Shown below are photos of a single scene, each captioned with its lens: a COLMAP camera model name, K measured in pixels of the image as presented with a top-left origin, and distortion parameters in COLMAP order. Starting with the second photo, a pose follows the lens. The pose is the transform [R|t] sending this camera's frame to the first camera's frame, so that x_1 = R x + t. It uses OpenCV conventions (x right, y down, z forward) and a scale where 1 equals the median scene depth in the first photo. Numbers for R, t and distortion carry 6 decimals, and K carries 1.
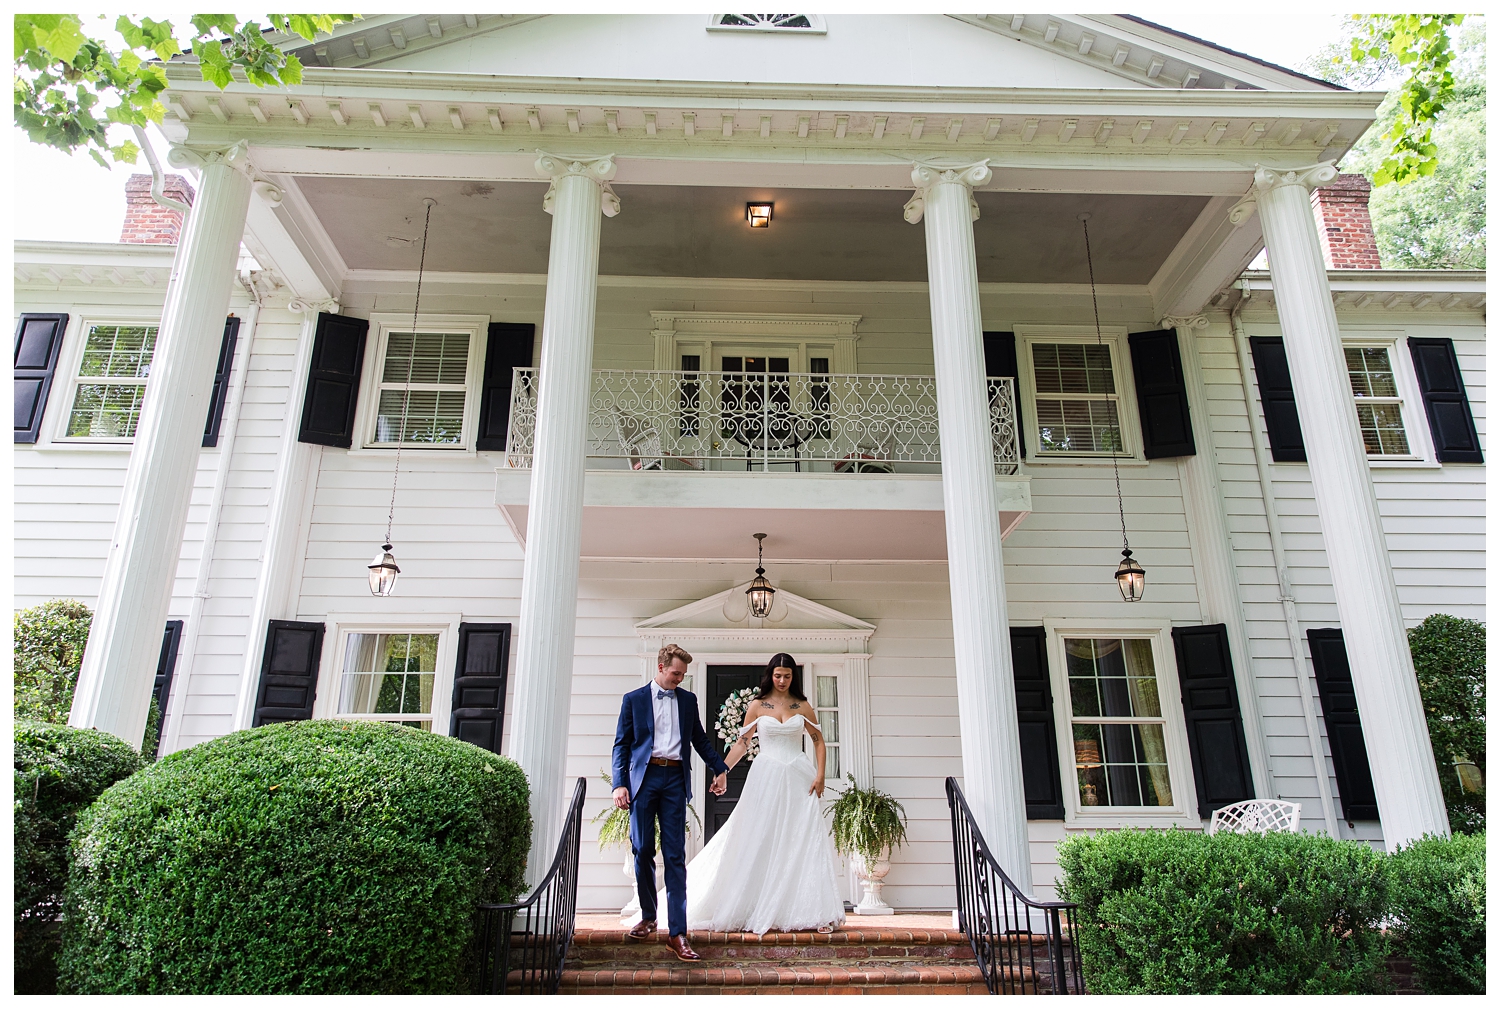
lens RADIAL K [[921.3, 0, 757.8], [0, 921.3, 500.3], [0, 0, 1]] dist [-0.027719, -0.000453]
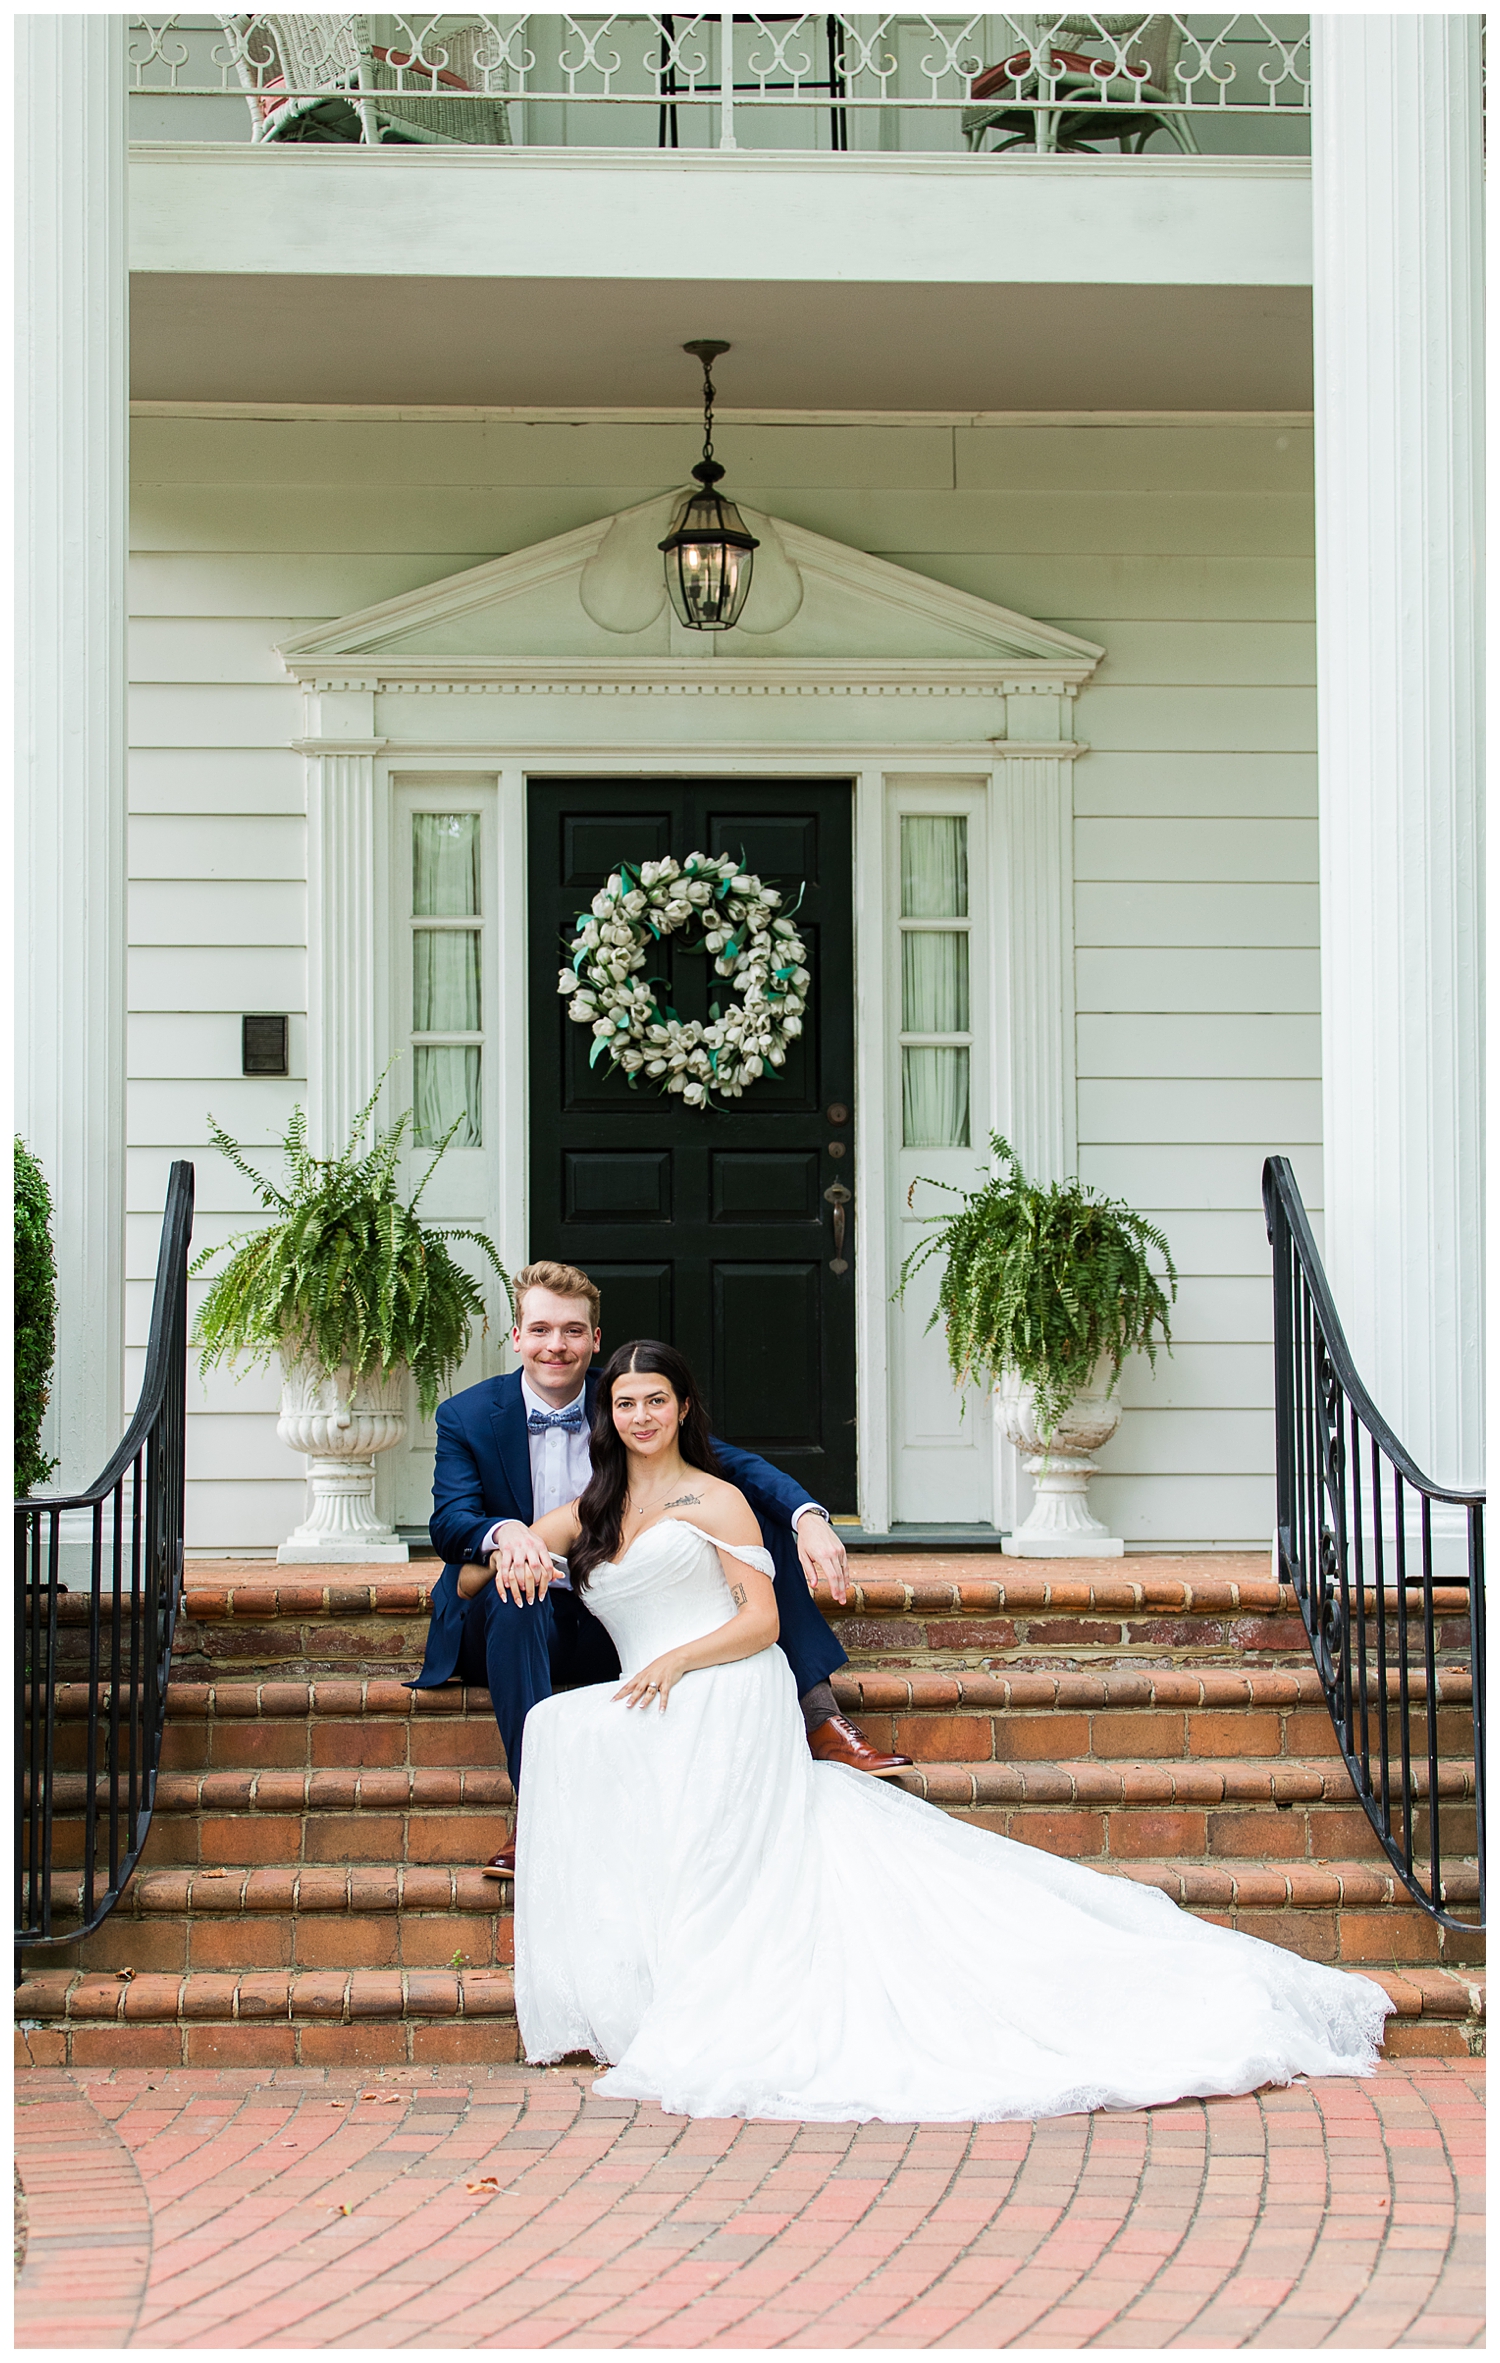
lens RADIAL K [[4837.1, 0, 750.9], [0, 4837.1, 1180.7], [0, 0, 1]] dist [0.060362, 0.000000]
pose [[0.999903, -0.003377, 0.013502, -0.005706], [-0.001005, 0.950065, 0.312050, -0.204408], [-0.013881, -0.312034, 0.949970, -0.574016]]
